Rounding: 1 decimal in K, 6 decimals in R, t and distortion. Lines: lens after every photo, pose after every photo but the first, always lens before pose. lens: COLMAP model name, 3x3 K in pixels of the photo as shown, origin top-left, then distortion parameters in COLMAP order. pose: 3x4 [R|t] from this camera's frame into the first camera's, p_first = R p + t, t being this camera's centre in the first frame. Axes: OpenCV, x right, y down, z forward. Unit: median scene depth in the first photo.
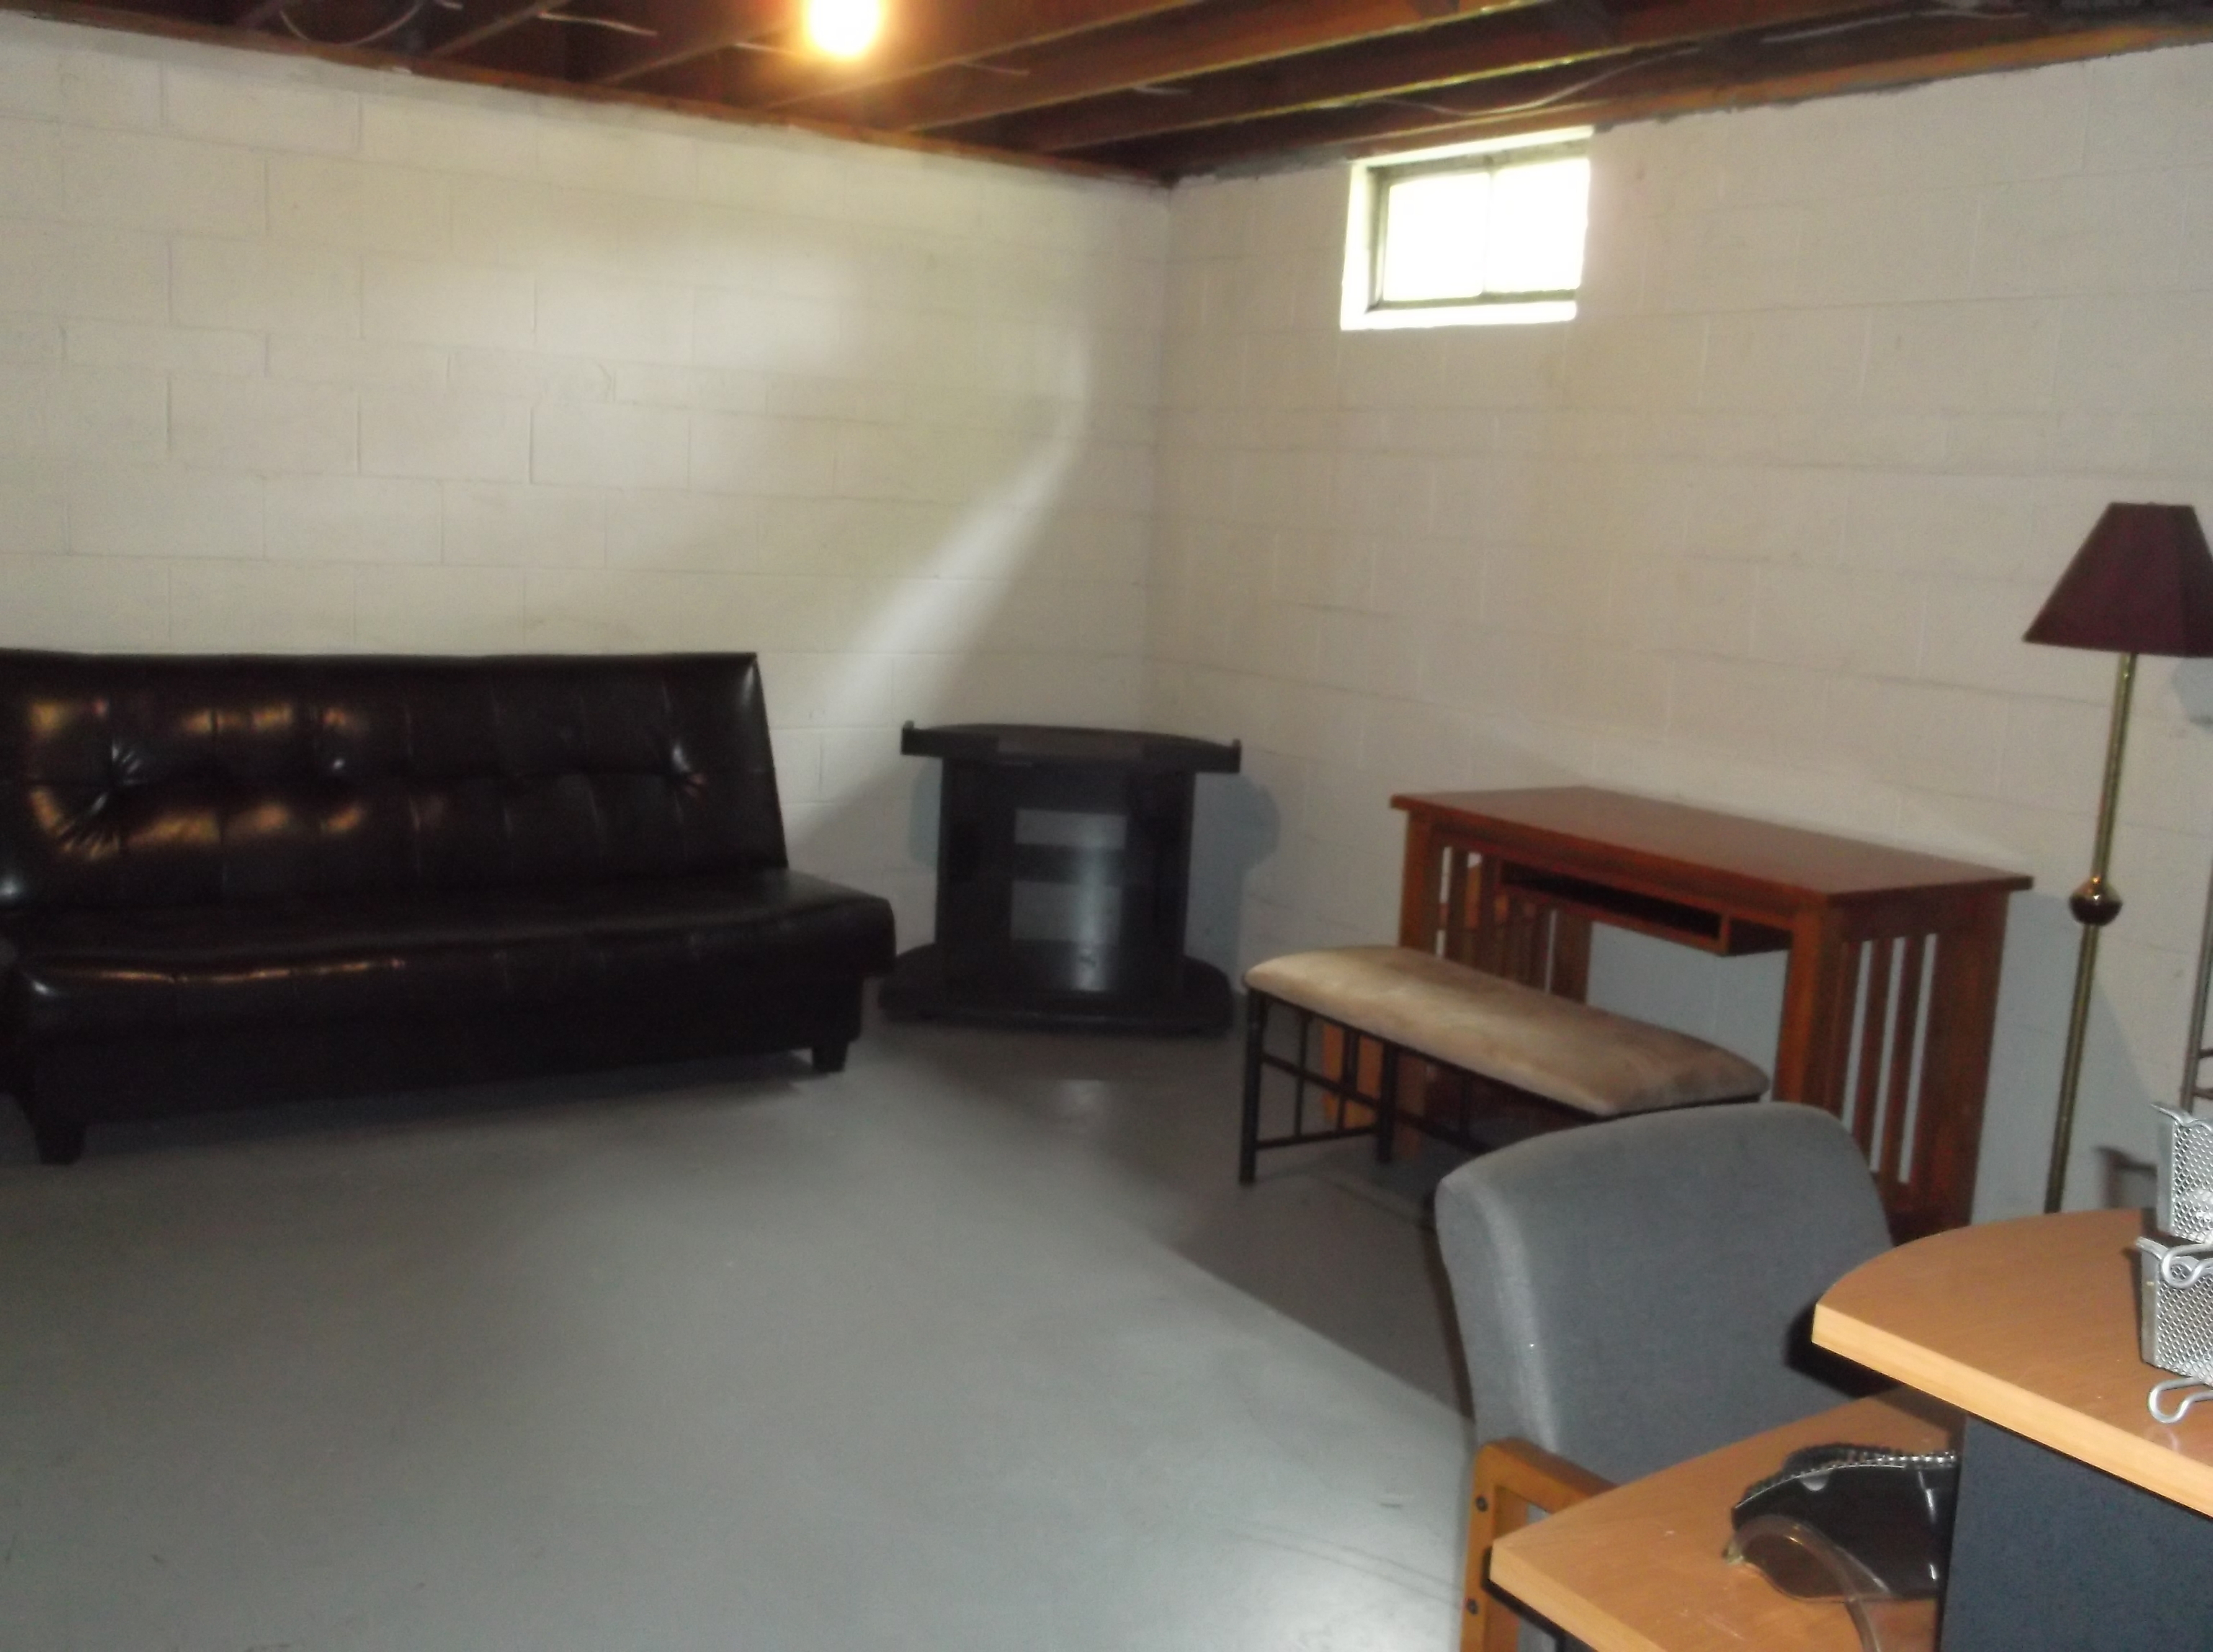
lens RADIAL K [[2168.2, 0, 1106.5], [0, 2168.2, 826.0], [0, 0, 1]] dist [0.008061, -0.008239]
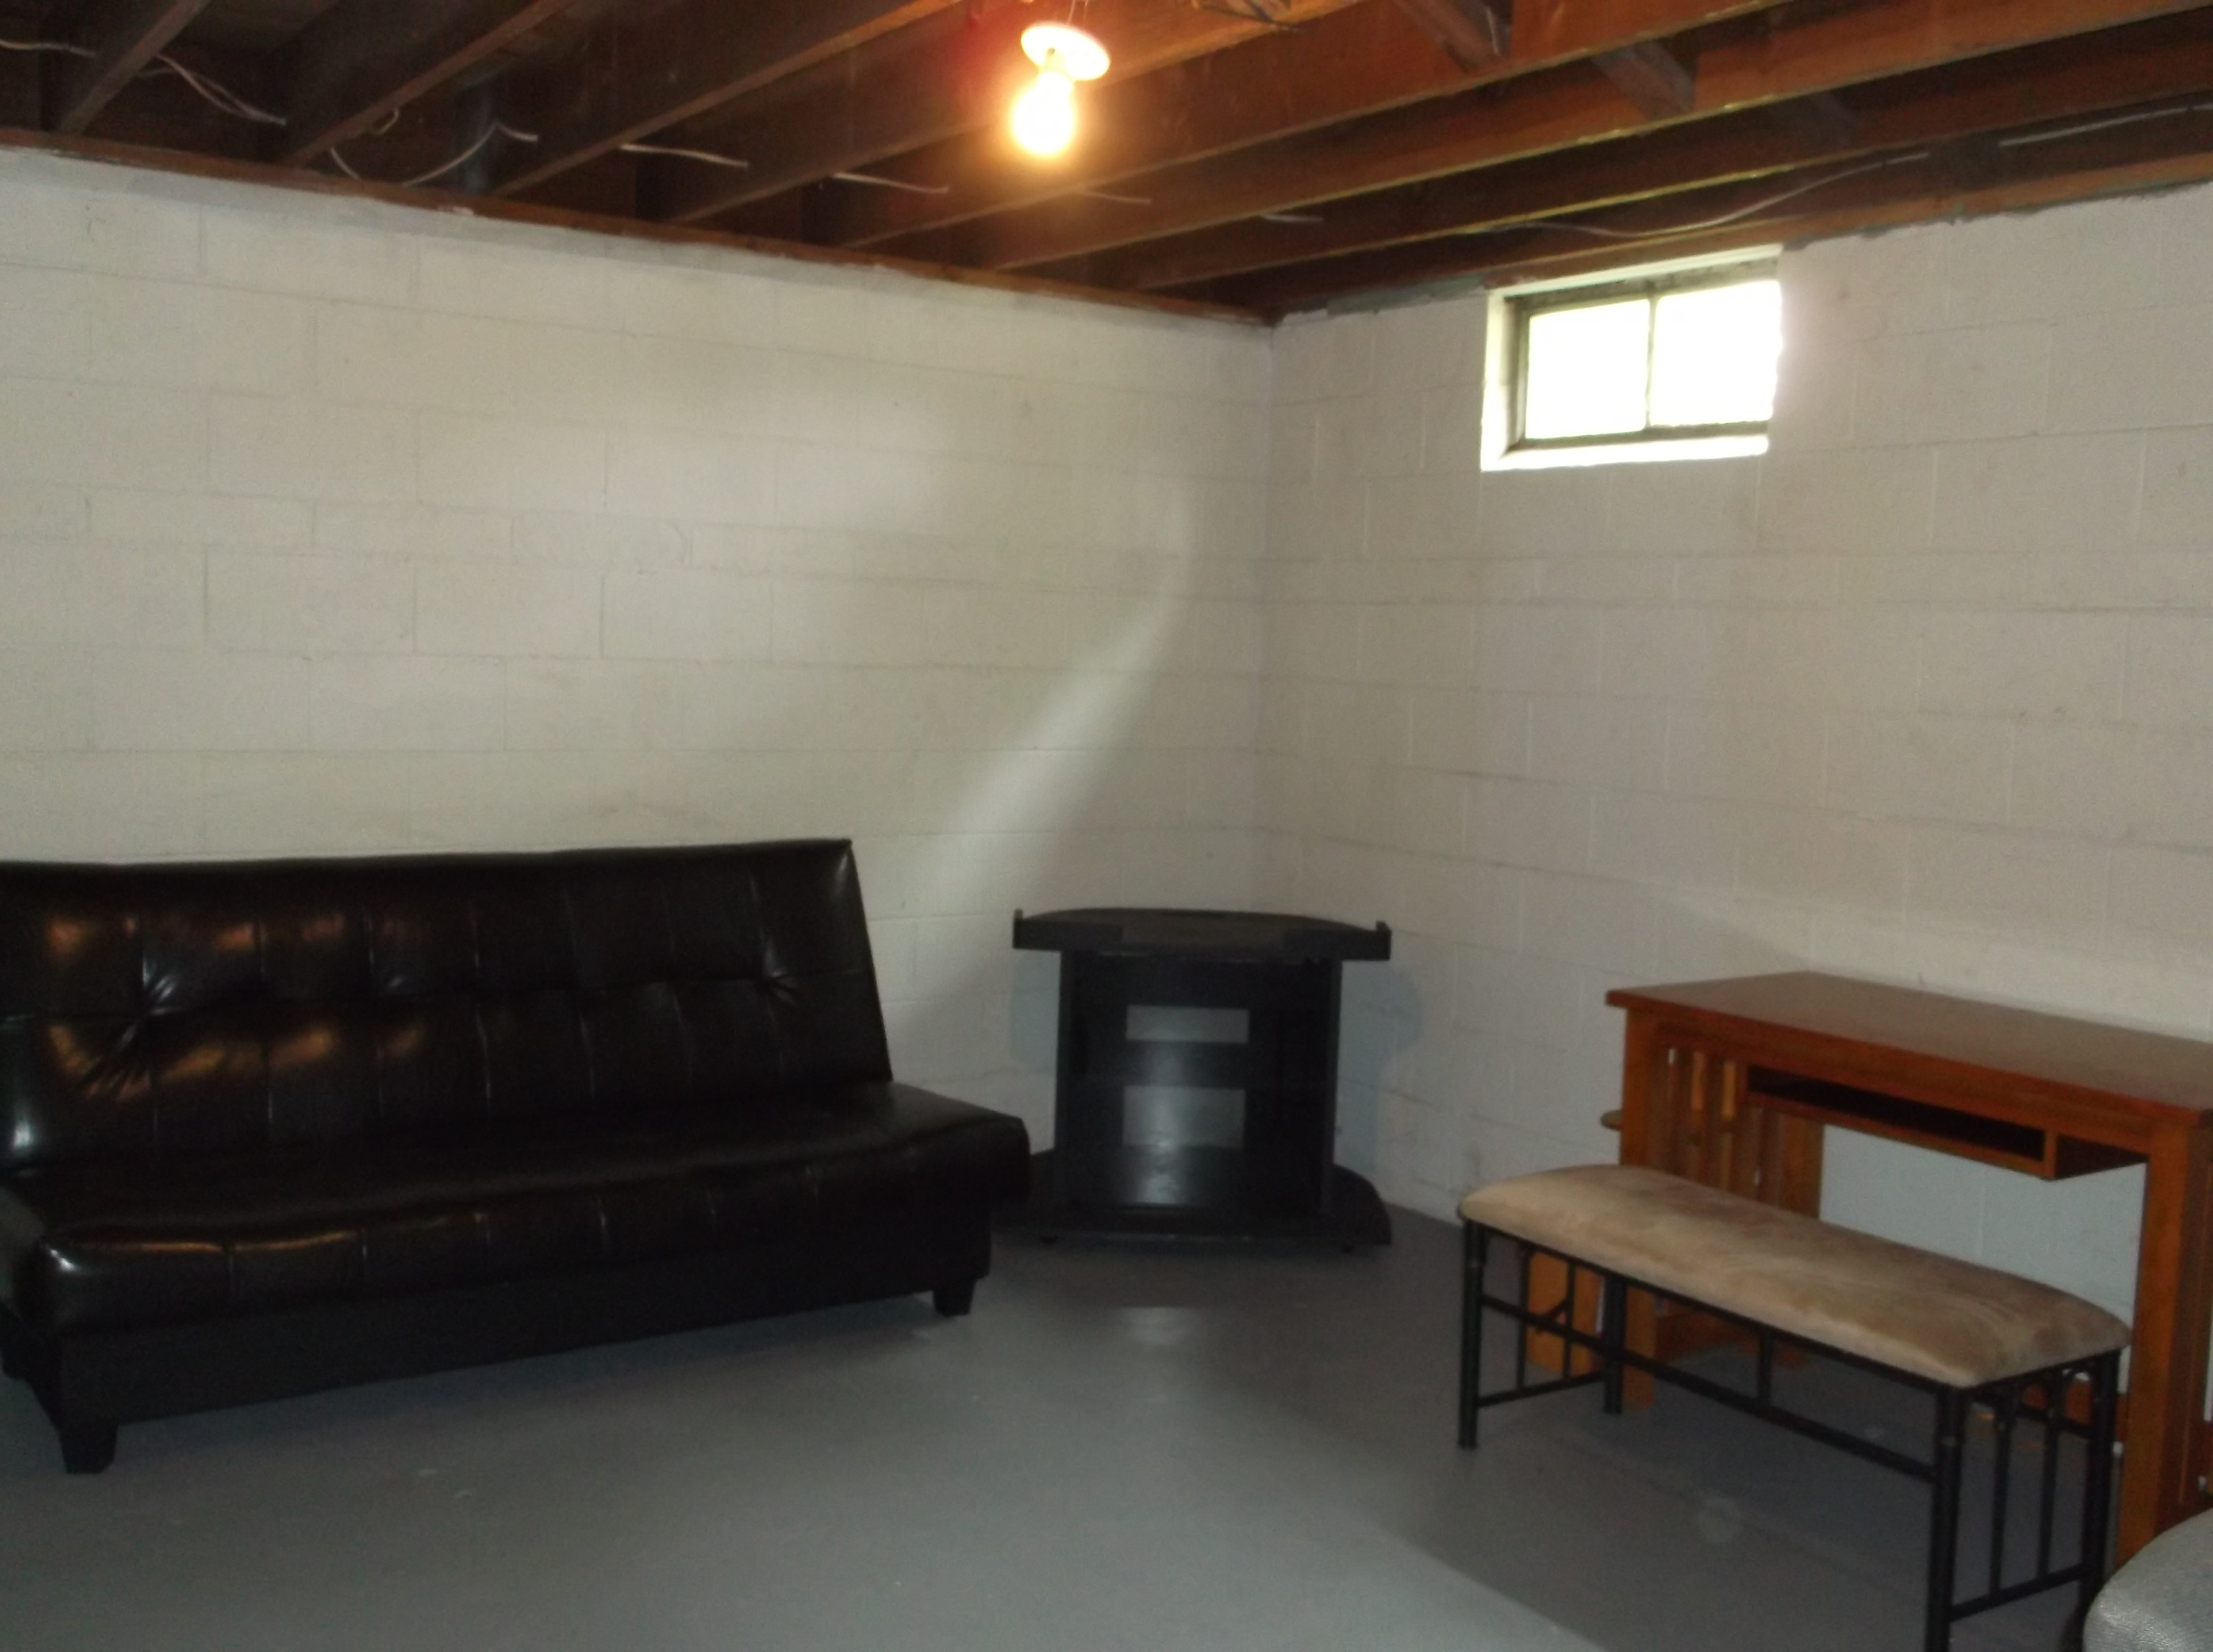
lens RADIAL K [[2171.2, 0, 1106.5], [0, 2171.2, 826.0], [0, 0, 1]] dist [0.005698, 0.000225]
pose [[0.999565, -0.023798, 0.017422, -0.078809], [0.024921, 0.997415, -0.067394, -0.024286], [-0.015773, 0.067799, 0.997574, 0.109656]]
